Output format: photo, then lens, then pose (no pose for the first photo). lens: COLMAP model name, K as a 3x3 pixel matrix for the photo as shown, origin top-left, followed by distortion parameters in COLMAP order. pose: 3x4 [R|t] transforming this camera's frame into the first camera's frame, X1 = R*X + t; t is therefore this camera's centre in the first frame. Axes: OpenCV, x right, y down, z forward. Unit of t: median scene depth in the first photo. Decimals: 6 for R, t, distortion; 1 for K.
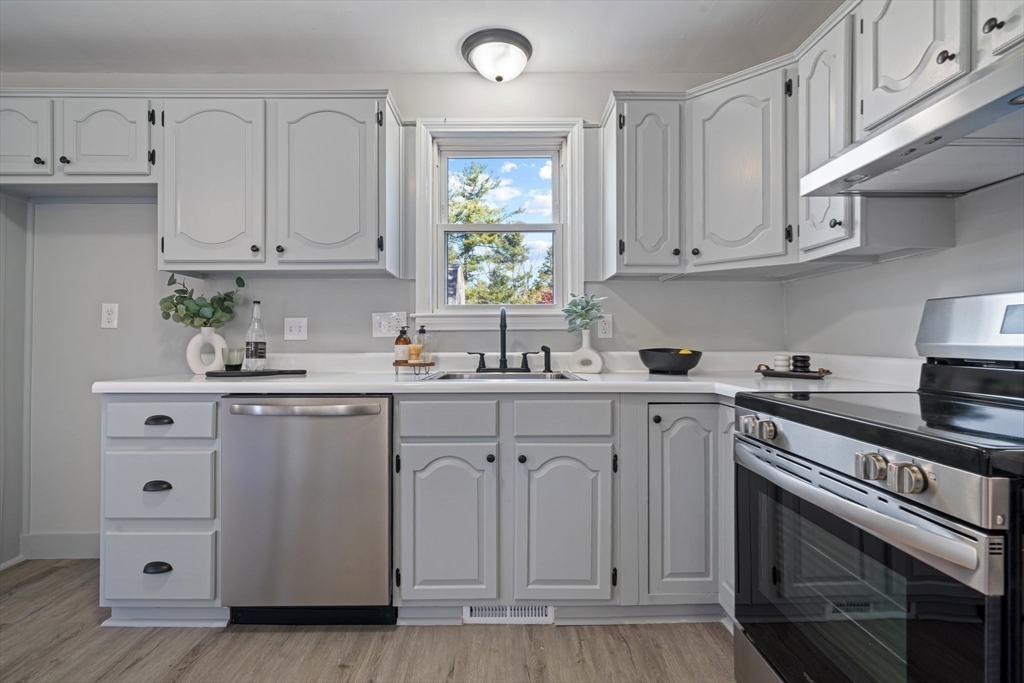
lens RADIAL K [[469.7, 0, 511.3], [0, 469.7, 342.8], [0, 0, 1]] dist [-0.003286, 0.003338]
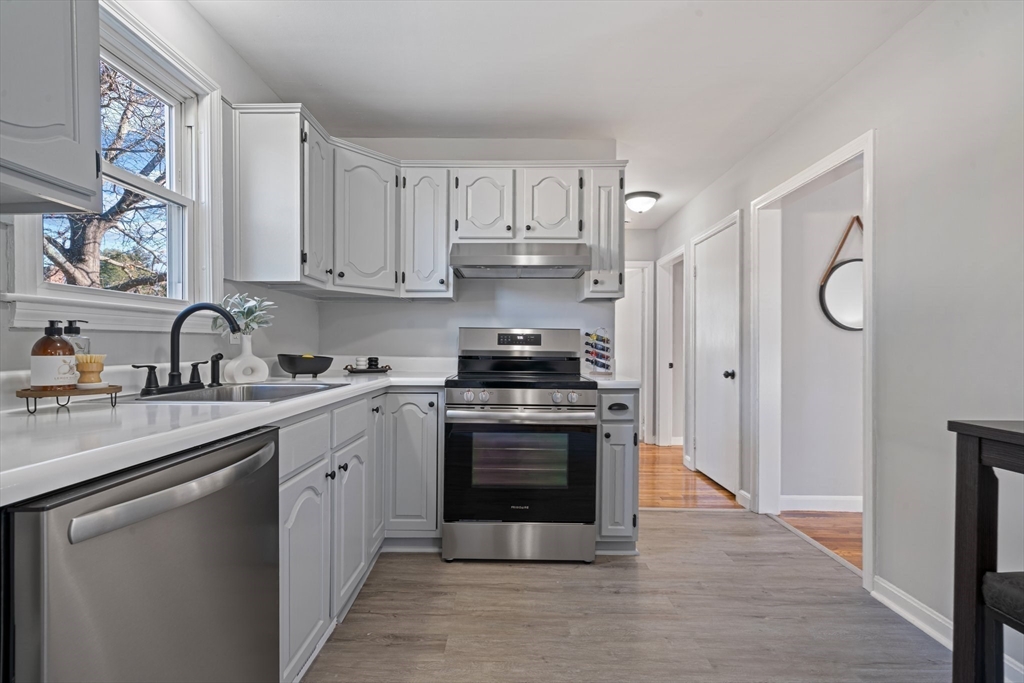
lens RADIAL K [[469.7, 0, 512.2], [0, 469.7, 346.4], [0, 0, 1]] dist [-0.003286, 0.003338]
pose [[0.017721, 0.000598, 0.999843, -0.800612], [-0.001358, 0.999999, -0.000574, -0.006622], [-0.999842, -0.001347, 0.017722, 0.519935]]
